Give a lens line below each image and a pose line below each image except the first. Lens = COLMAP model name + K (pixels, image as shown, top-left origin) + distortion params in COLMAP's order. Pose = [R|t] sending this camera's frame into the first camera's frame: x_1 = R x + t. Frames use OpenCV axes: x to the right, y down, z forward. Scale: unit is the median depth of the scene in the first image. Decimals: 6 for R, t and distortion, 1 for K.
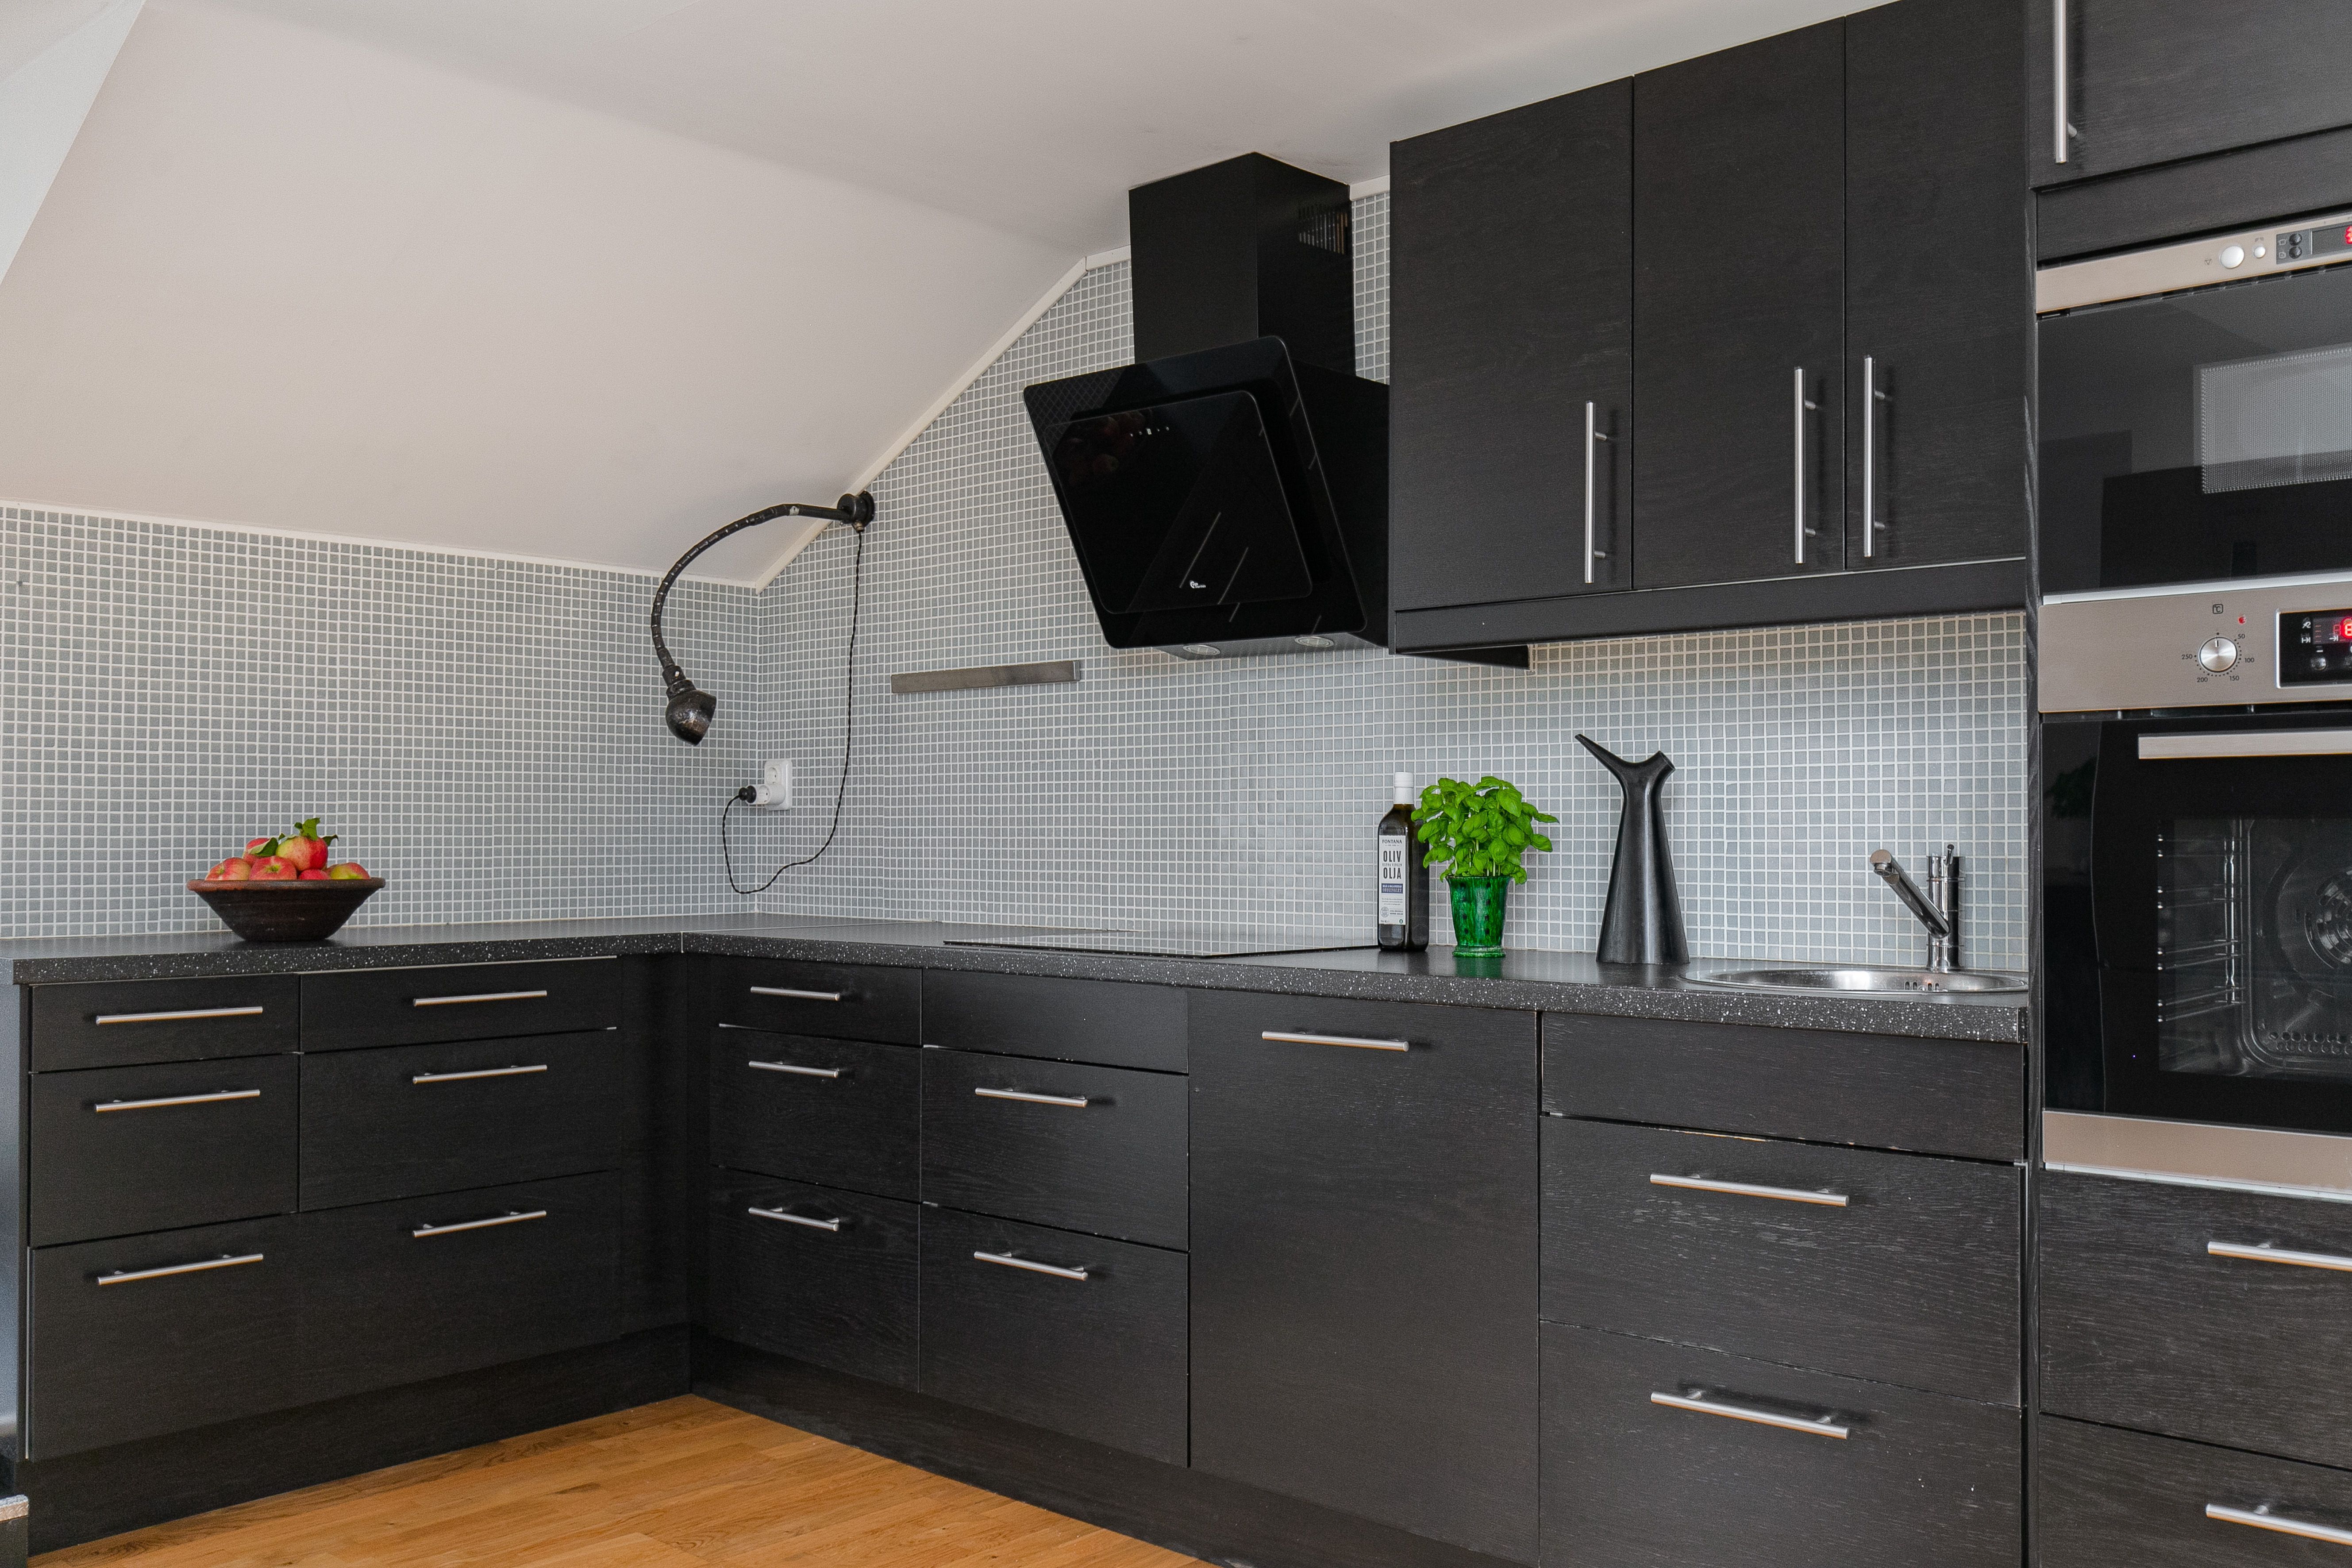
lens RADIAL K [[2066.3, 0, 1176.1], [0, 2066.3, 821.5], [0, 0, 1]] dist [-0.000105, 0.000727]
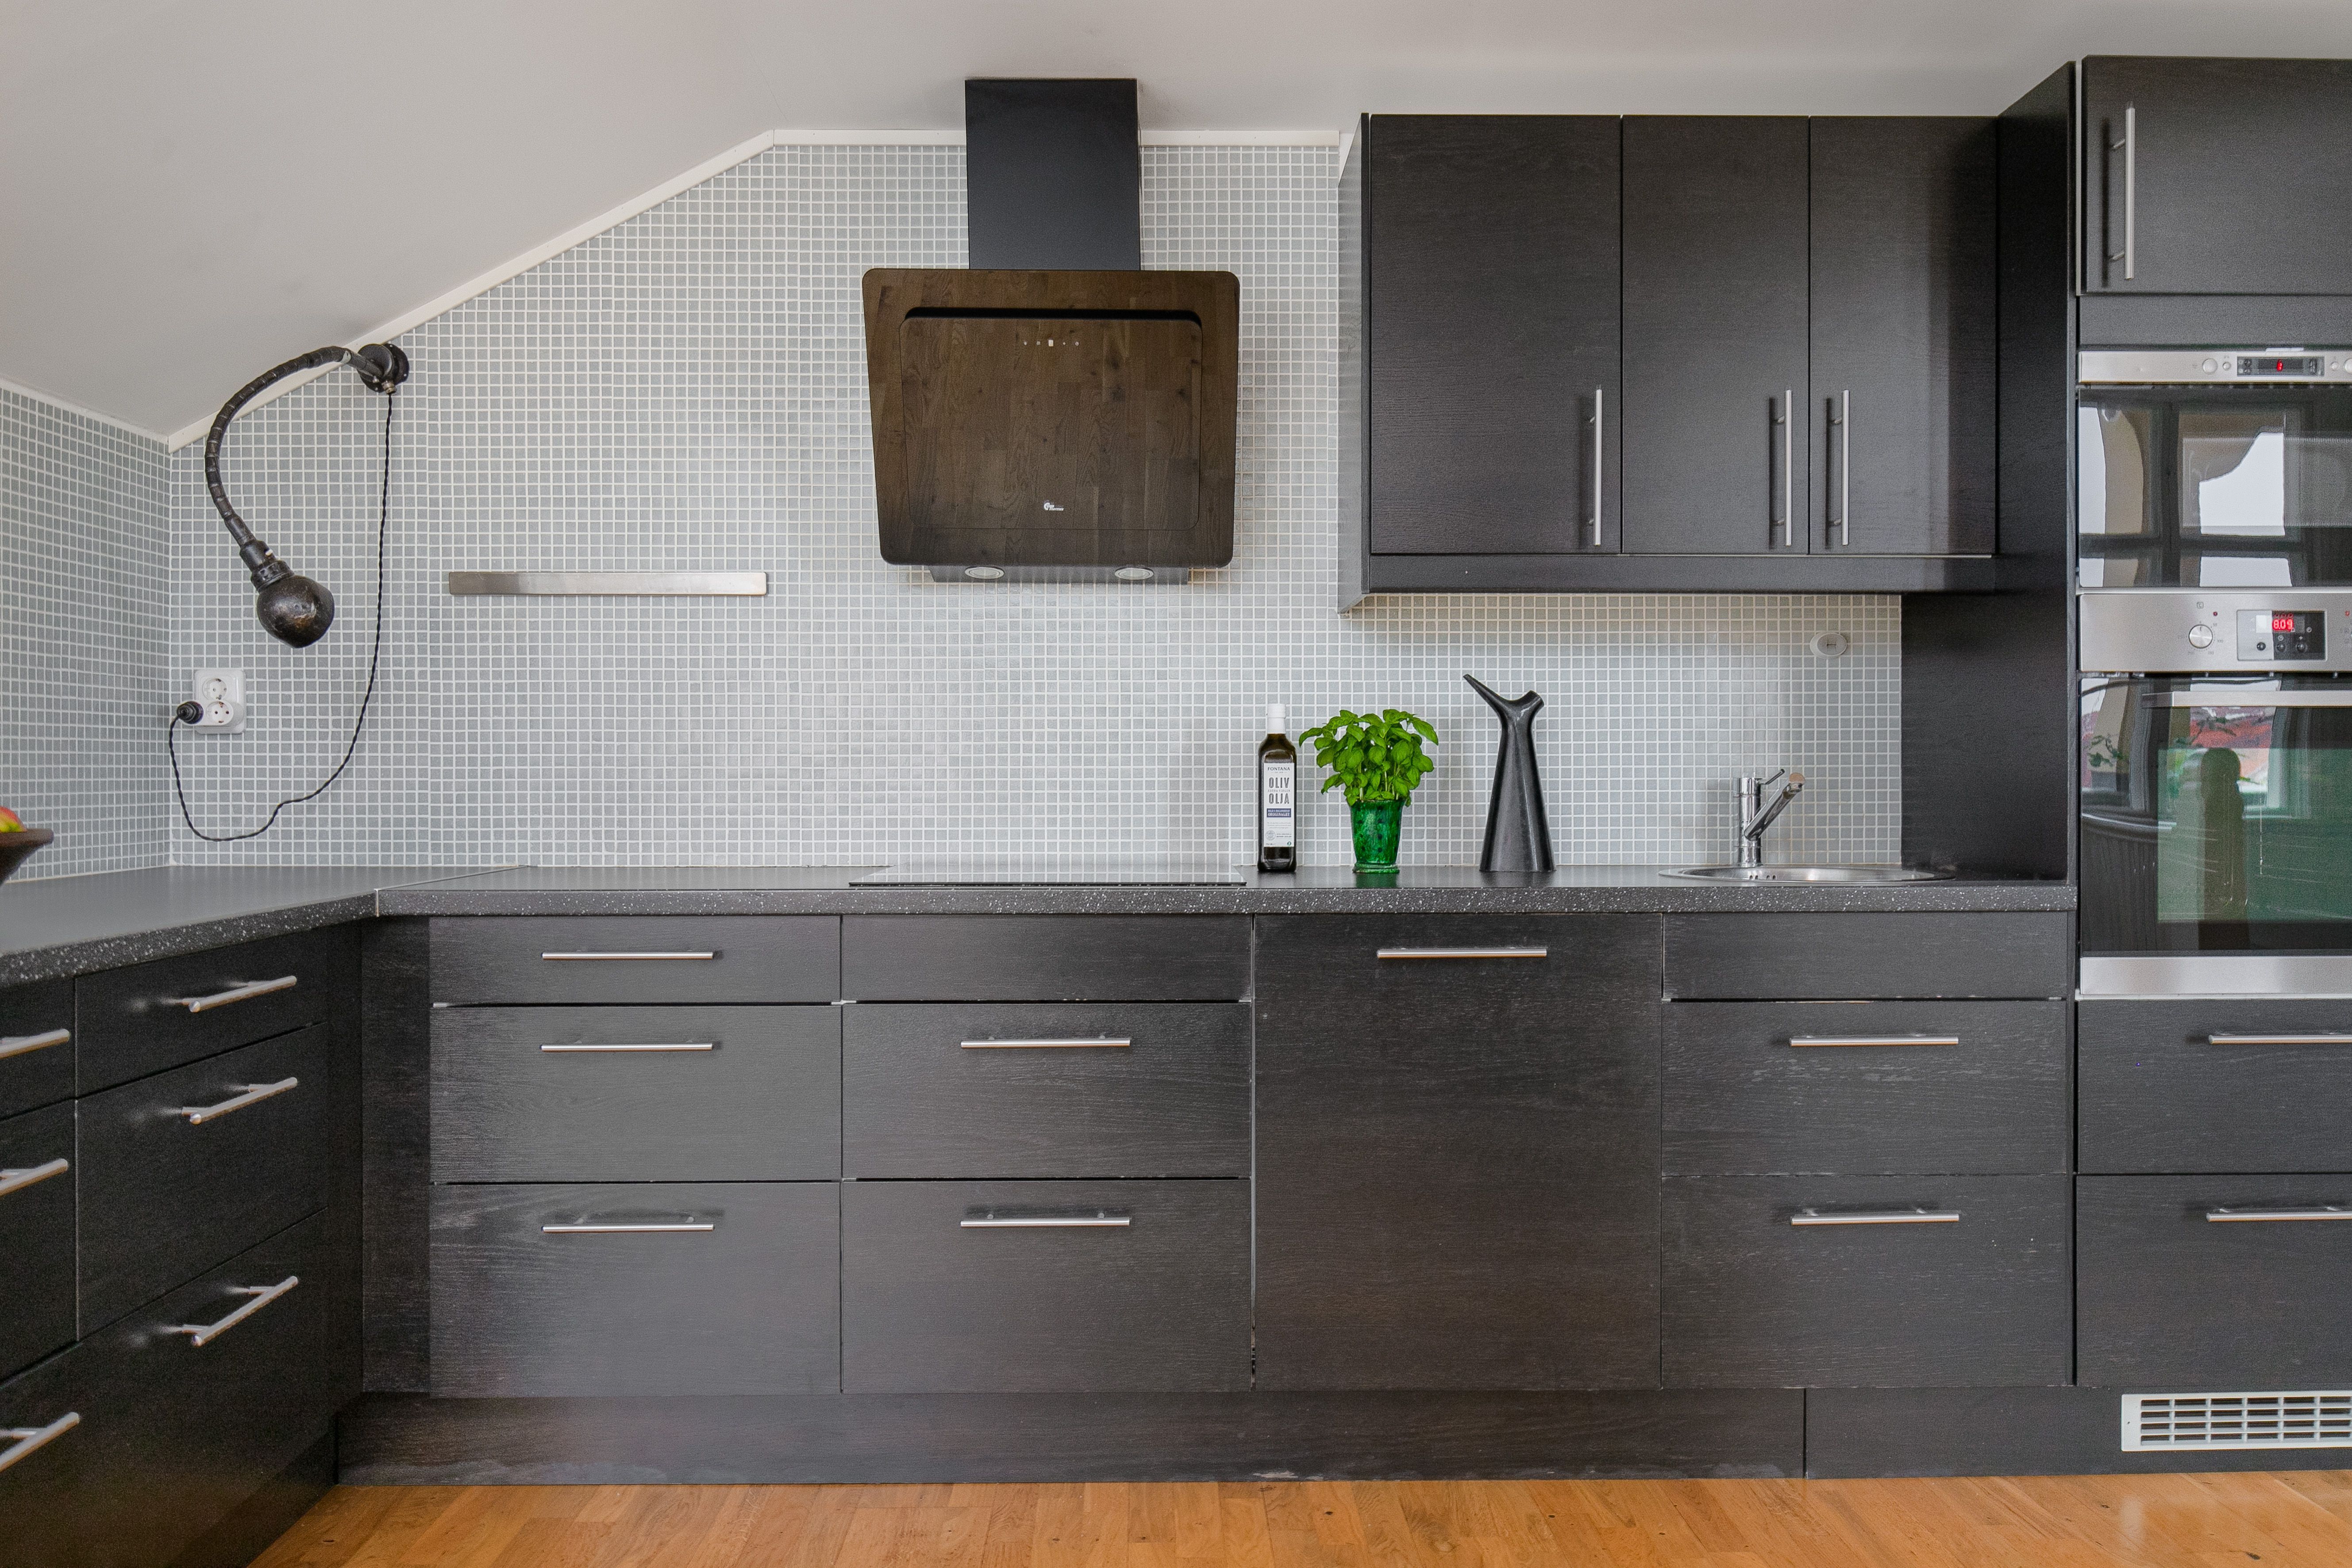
lens RADIAL K [[1857.0, 0, 1176.0], [0, 1857.0, 784.0], [0, 0, 1]] dist [-0.001273, -0.003247]
pose [[0.724243, -0.007879, 0.689499, -0.612331], [-0.001996, 0.999907, 0.013522, 0.004861], [-0.689542, -0.011169, 0.724160, 0.357277]]
